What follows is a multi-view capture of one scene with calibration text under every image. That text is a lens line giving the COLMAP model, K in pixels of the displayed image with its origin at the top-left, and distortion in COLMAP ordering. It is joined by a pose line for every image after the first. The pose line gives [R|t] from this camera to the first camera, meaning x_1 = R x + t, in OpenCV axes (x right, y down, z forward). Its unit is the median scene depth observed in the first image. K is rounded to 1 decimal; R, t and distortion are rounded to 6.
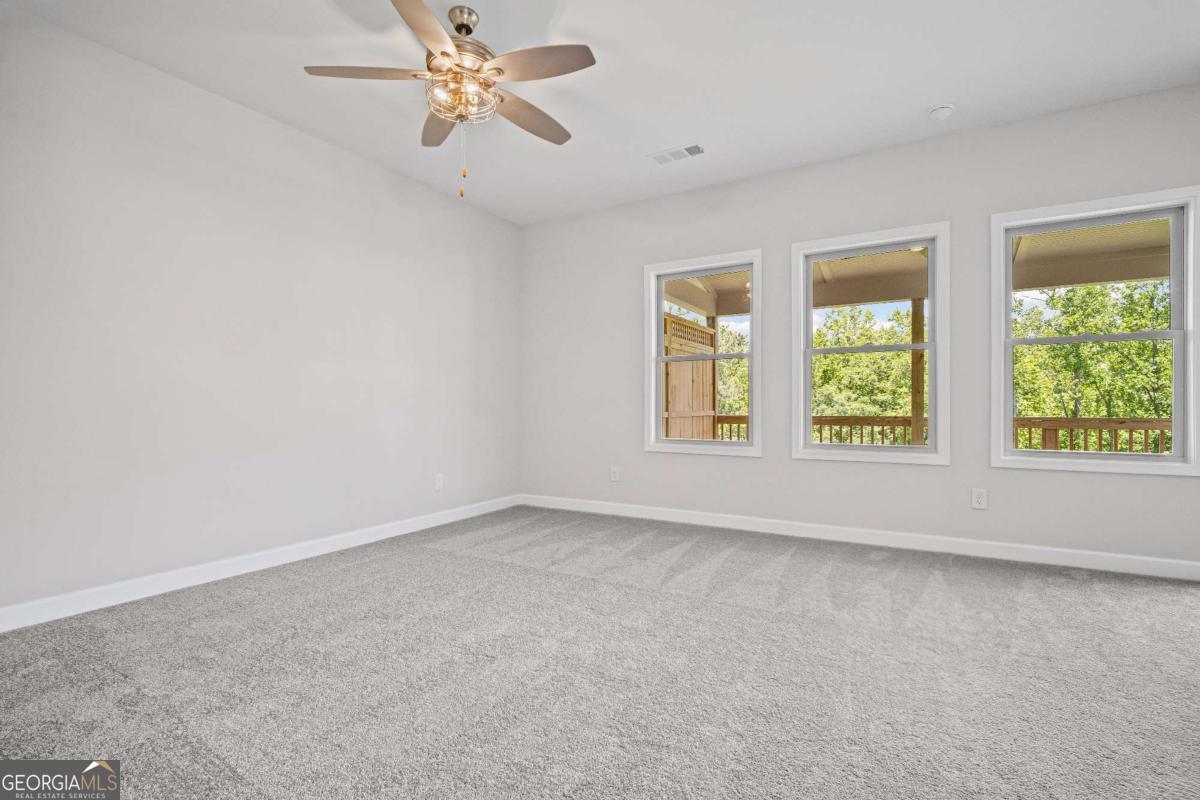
lens RADIAL K [[560.0, 0, 602.2], [0, 560.0, 399.3], [0, 0, 1]] dist [-0.001593, 0.000473]
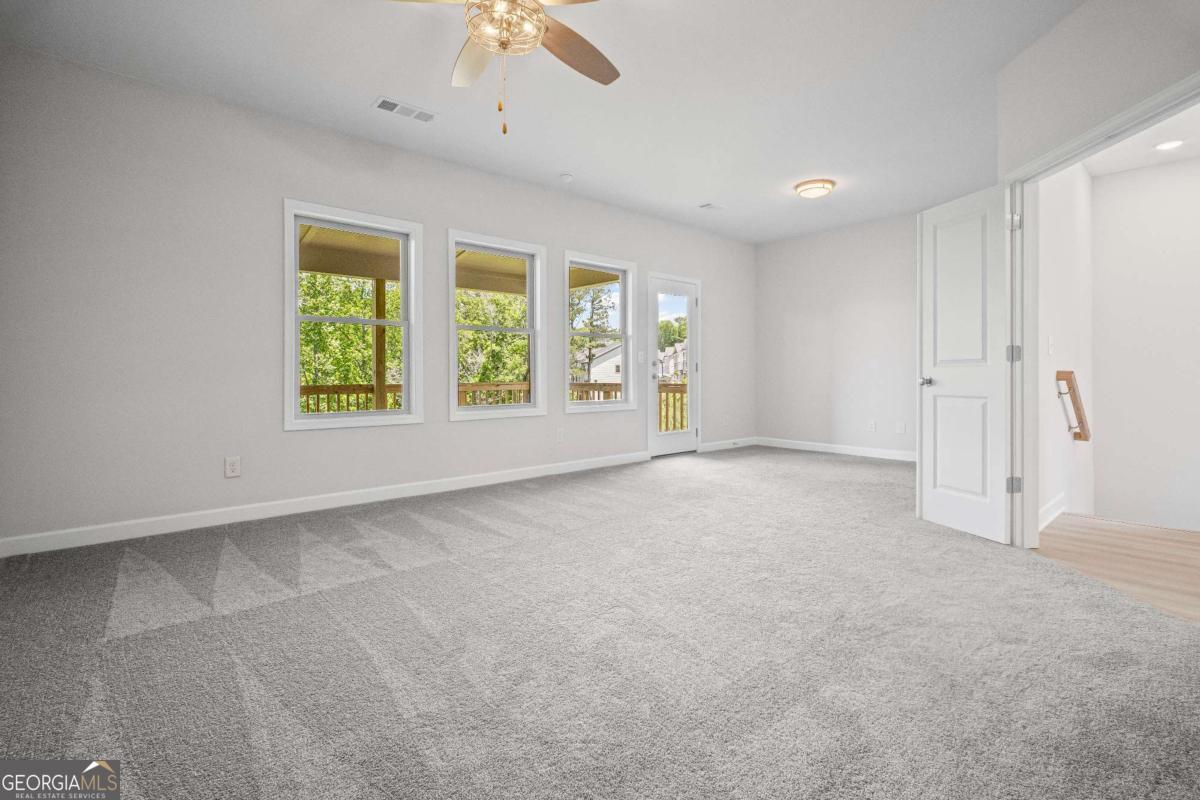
lens RADIAL K [[560.0, 0, 609.5], [0, 560.0, 368.9], [0, 0, 1]] dist [-0.001593, 0.000473]
pose [[0.299709, 0.006291, 0.954010, -0.424511], [-0.007354, 0.999964, -0.004283, 0.002077], [-0.954002, -0.005732, 0.299744, 0.240310]]
